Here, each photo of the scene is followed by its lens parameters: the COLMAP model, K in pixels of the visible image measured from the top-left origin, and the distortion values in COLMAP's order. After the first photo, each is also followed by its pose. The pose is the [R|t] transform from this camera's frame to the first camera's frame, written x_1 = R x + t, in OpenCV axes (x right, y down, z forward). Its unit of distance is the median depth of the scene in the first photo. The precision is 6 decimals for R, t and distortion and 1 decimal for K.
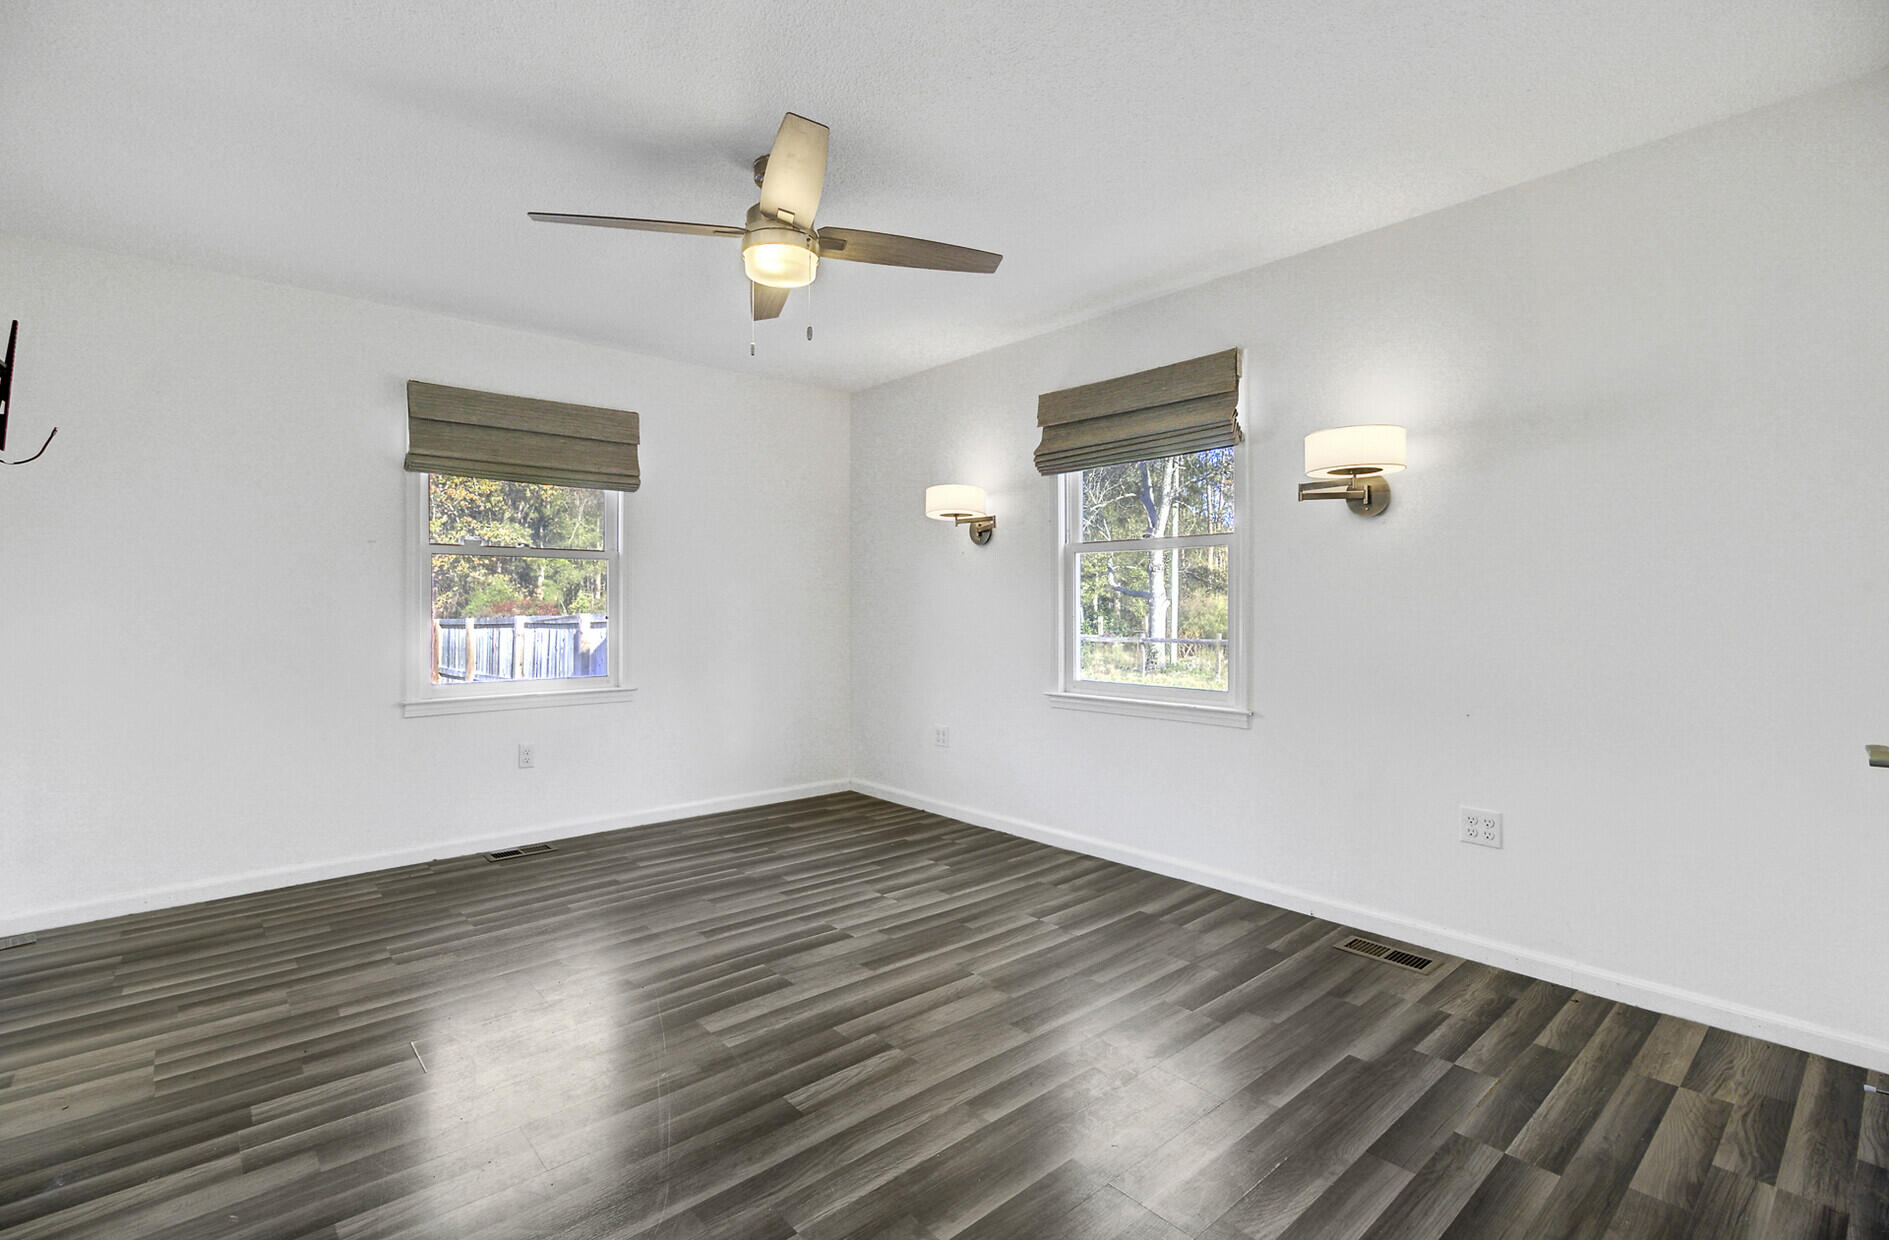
lens RADIAL K [[874.8, 0, 934.4], [0, 874.8, 608.8], [0, 0, 1]] dist [-0.015947, 0.011478]
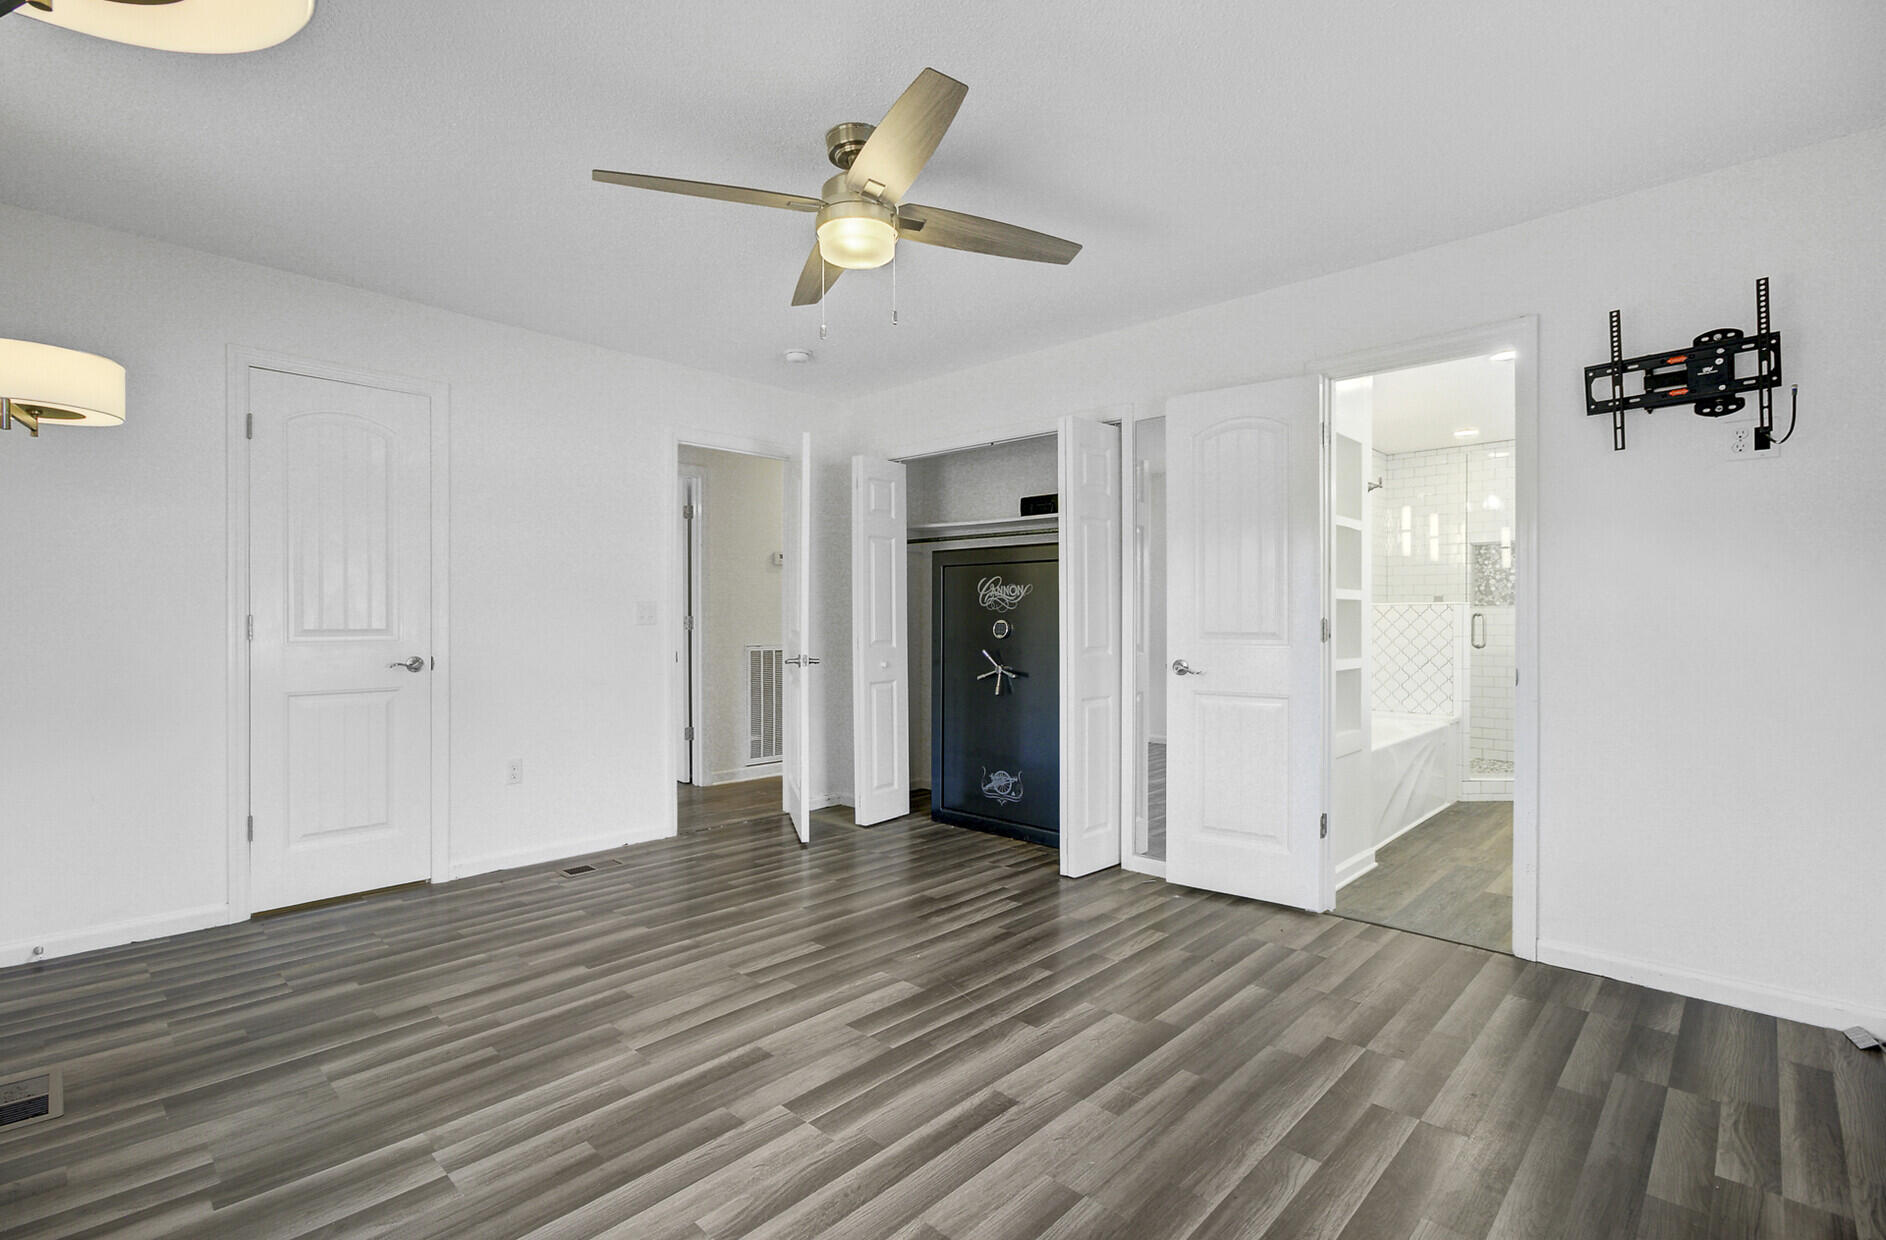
lens RADIAL K [[873.4, 0, 932.9], [0, 873.4, 608.8], [0, 0, 1]] dist [-0.015947, 0.011478]
pose [[-0.994977, 0.000675, -0.100102, -0.152050], [0.000852, 0.999998, -0.001728, -0.004847], [0.100100, -0.001804, -0.994976, 1.816739]]
